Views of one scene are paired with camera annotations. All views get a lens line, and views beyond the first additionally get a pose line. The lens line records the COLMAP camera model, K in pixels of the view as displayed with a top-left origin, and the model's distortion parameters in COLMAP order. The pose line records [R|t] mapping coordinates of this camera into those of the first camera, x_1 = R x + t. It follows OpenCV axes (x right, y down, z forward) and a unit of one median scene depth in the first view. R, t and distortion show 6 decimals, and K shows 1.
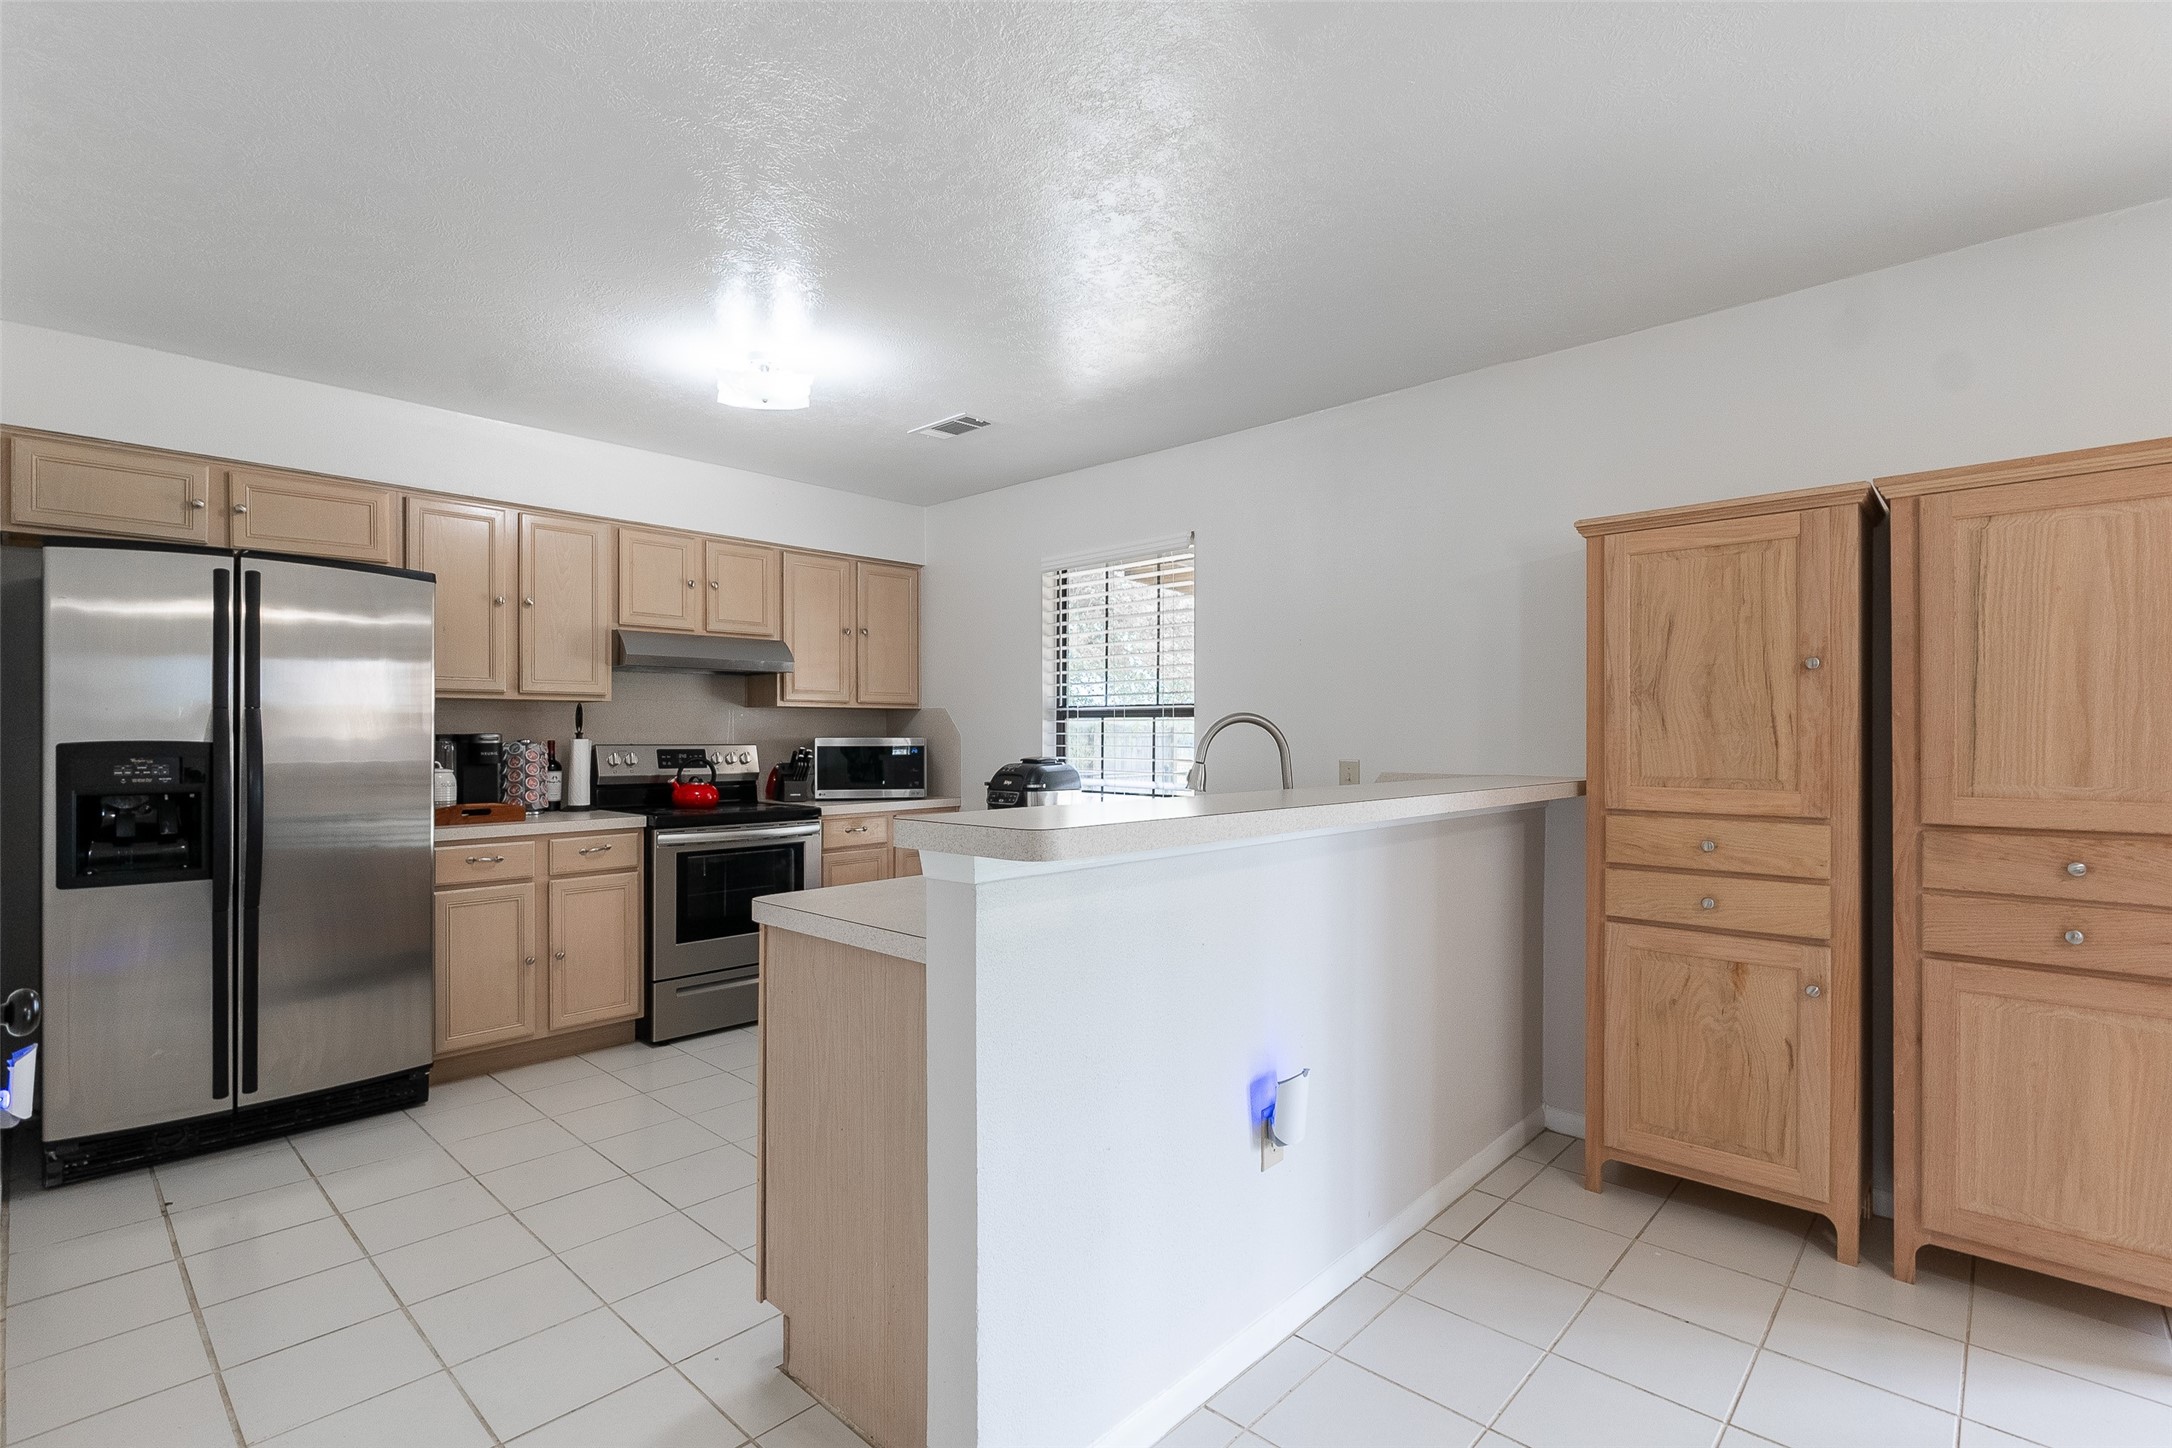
lens RADIAL K [[1004.1, 0, 1074.7], [0, 1004.1, 735.4], [0, 0, 1]] dist [-0.001916, -0.000303]
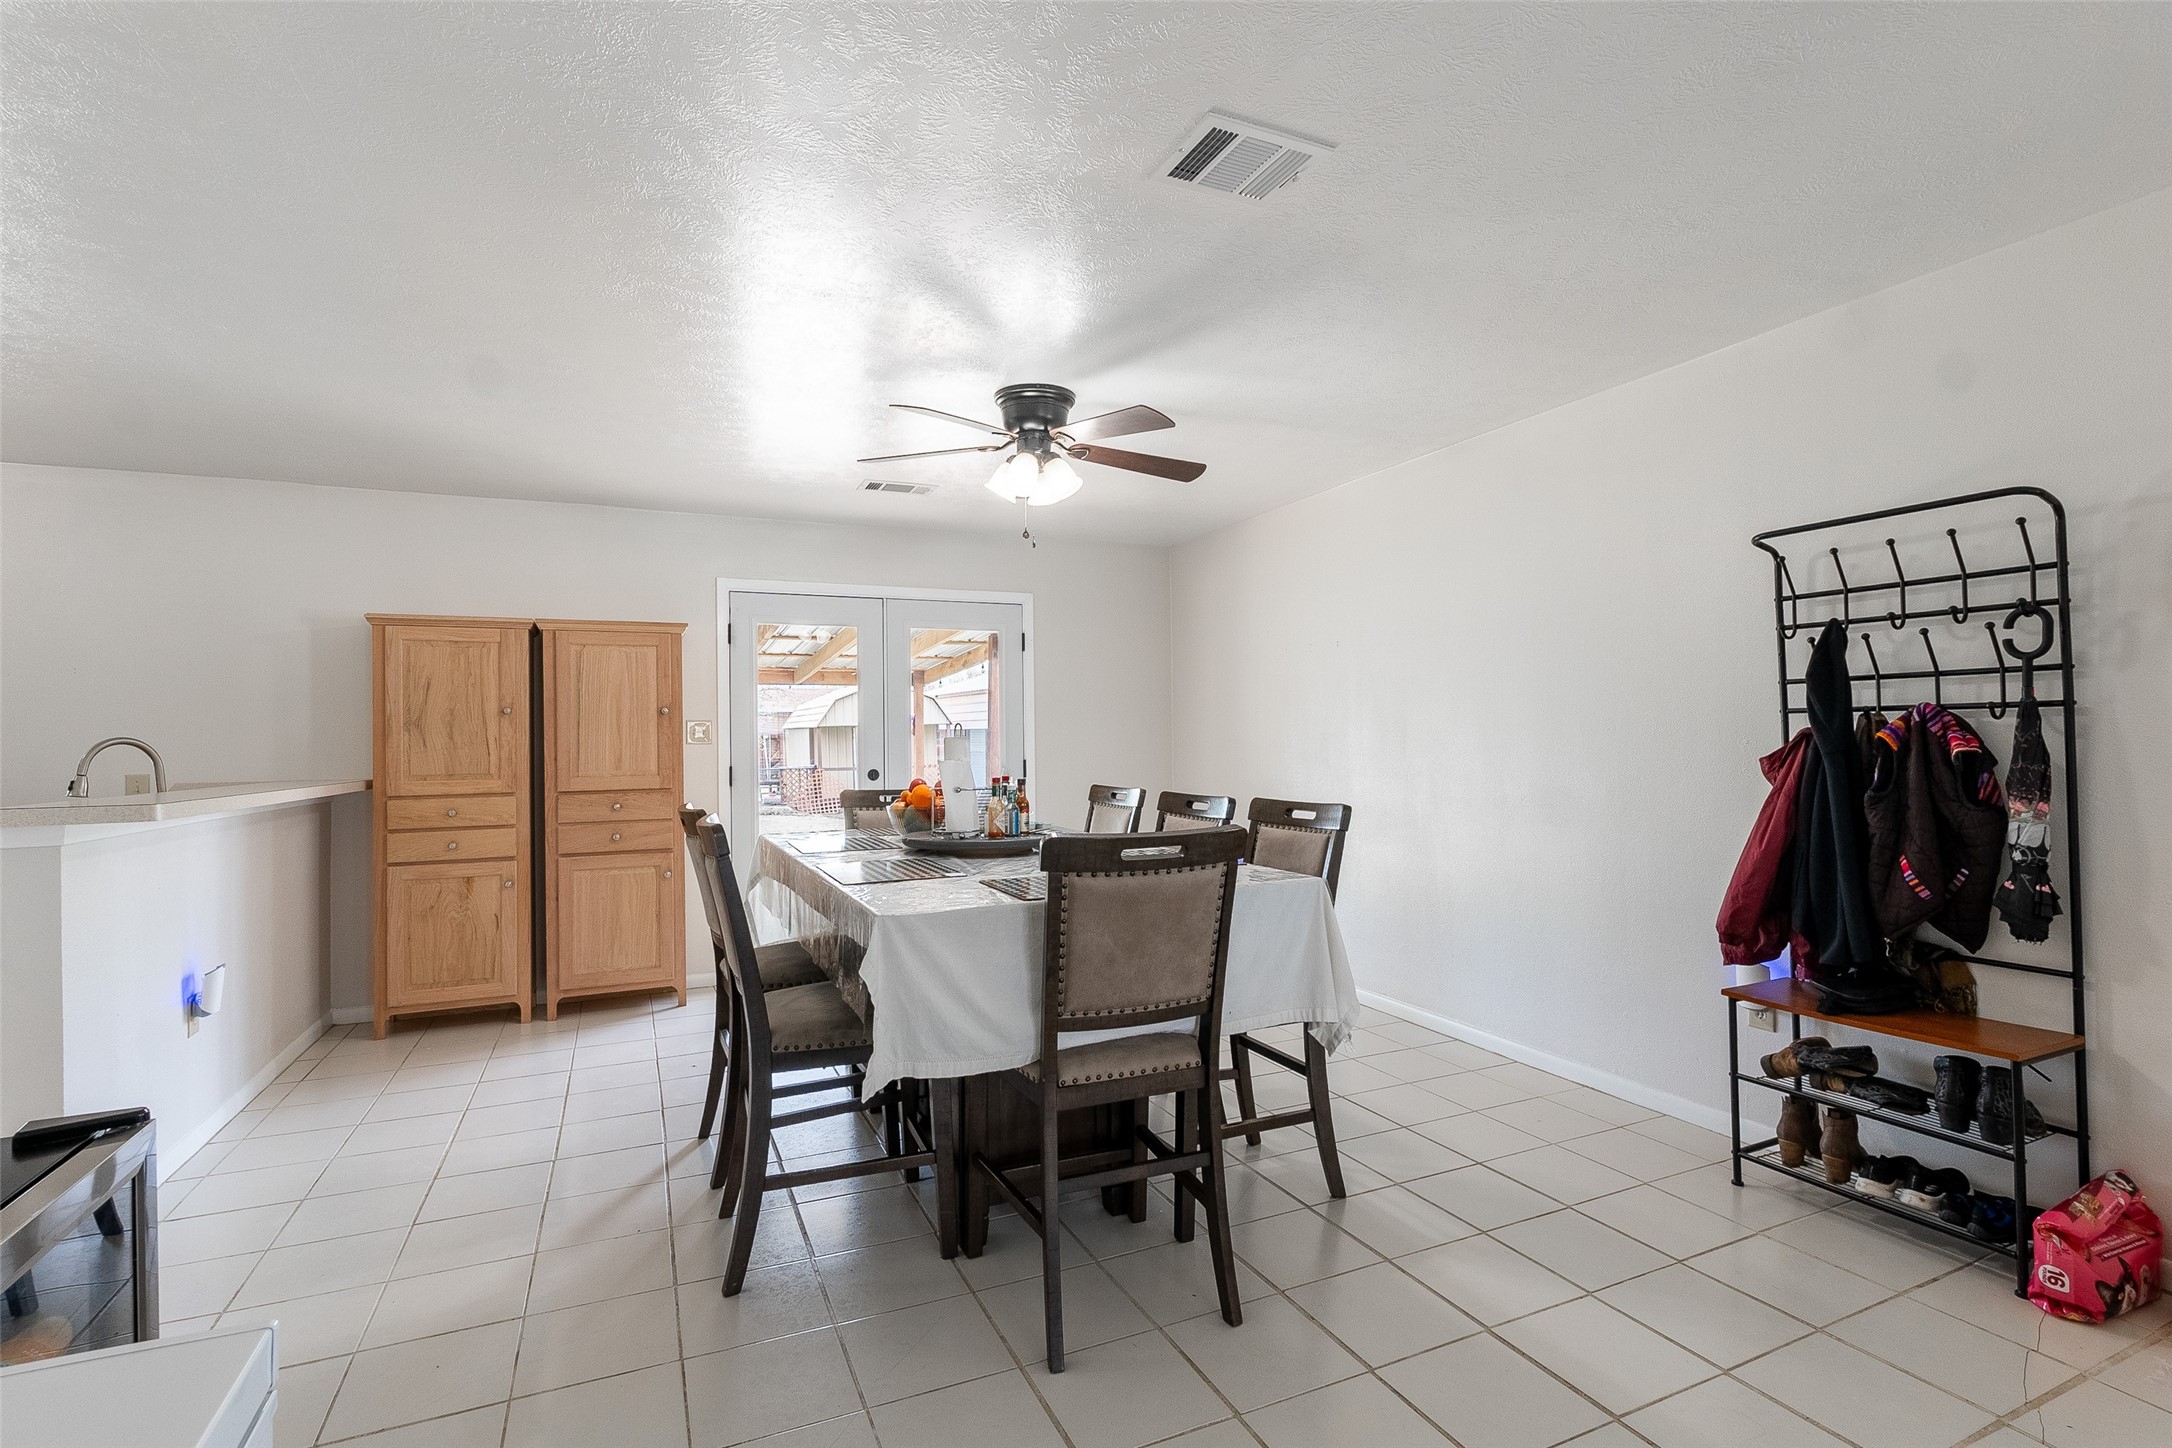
lens RADIAL K [[1004.1, 0, 1084.0], [0, 1004.1, 732.7], [0, 0, 1]] dist [-0.001916, -0.000303]
pose [[0.373477, 0.003797, 0.927632, -0.445165], [0.011652, 0.999894, -0.008784, -0.001019], [-0.927566, 0.014089, 0.373393, -0.519206]]
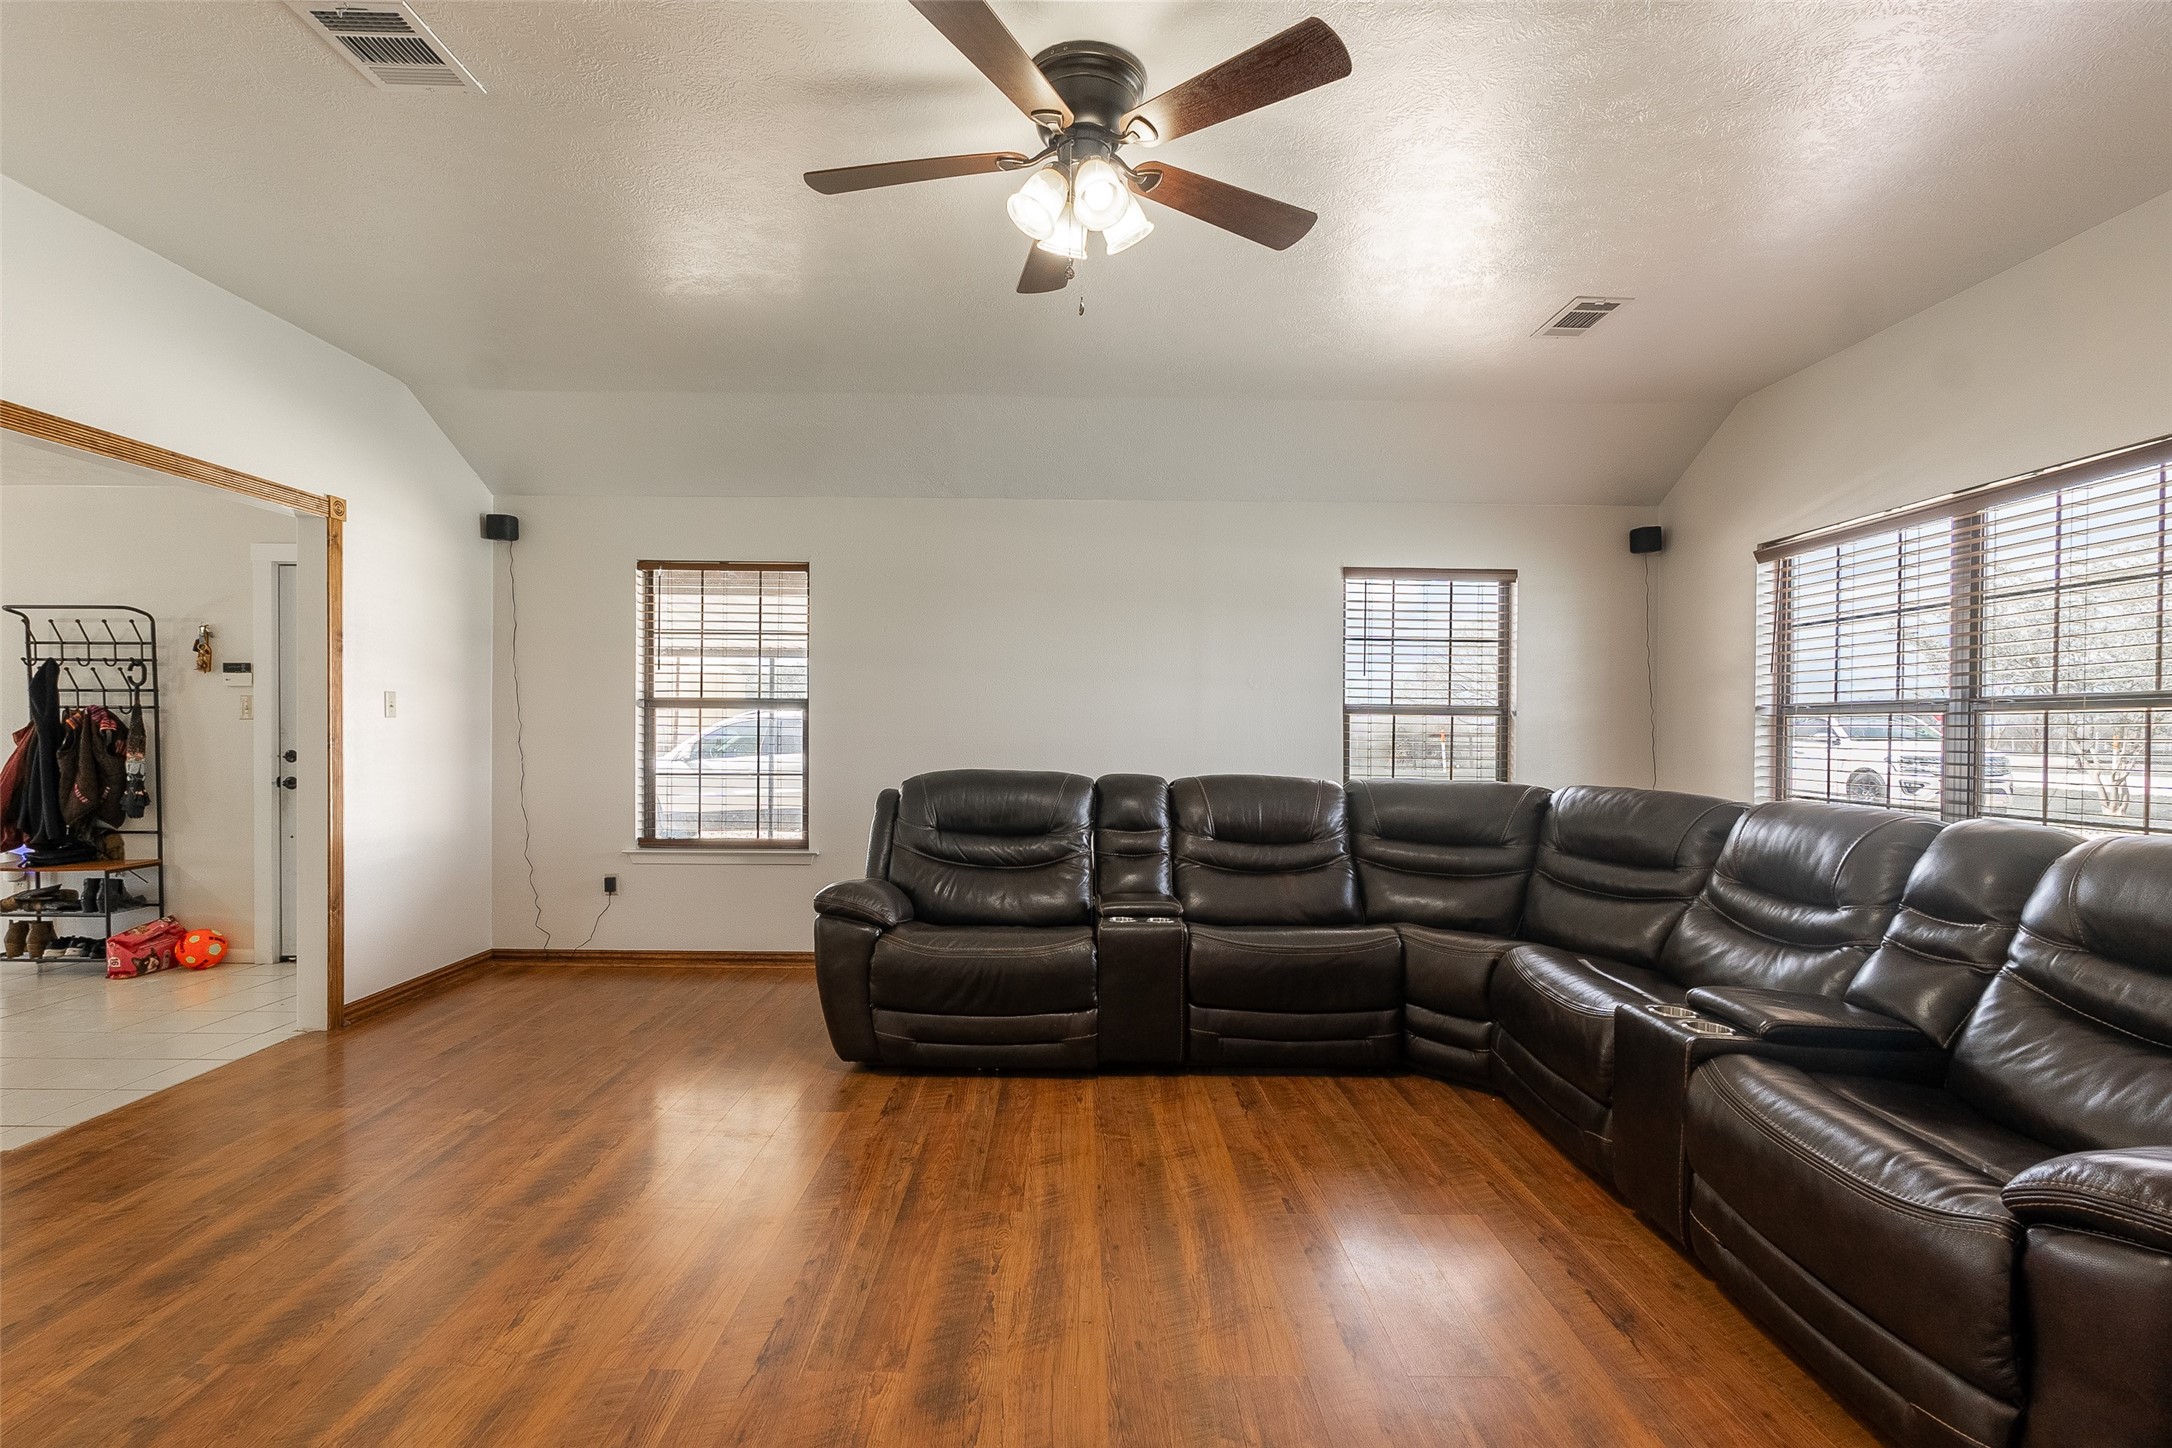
lens RADIAL K [[1004.1, 0, 1084.7], [0, 1004.1, 734.9], [0, 0, 1]] dist [-0.001916, -0.000303]
pose [[-0.694230, -0.008270, 0.719705, -1.666700], [-0.000685, 0.999941, 0.010829, 0.004934], [-0.719753, 0.007025, -0.694195, -0.868062]]
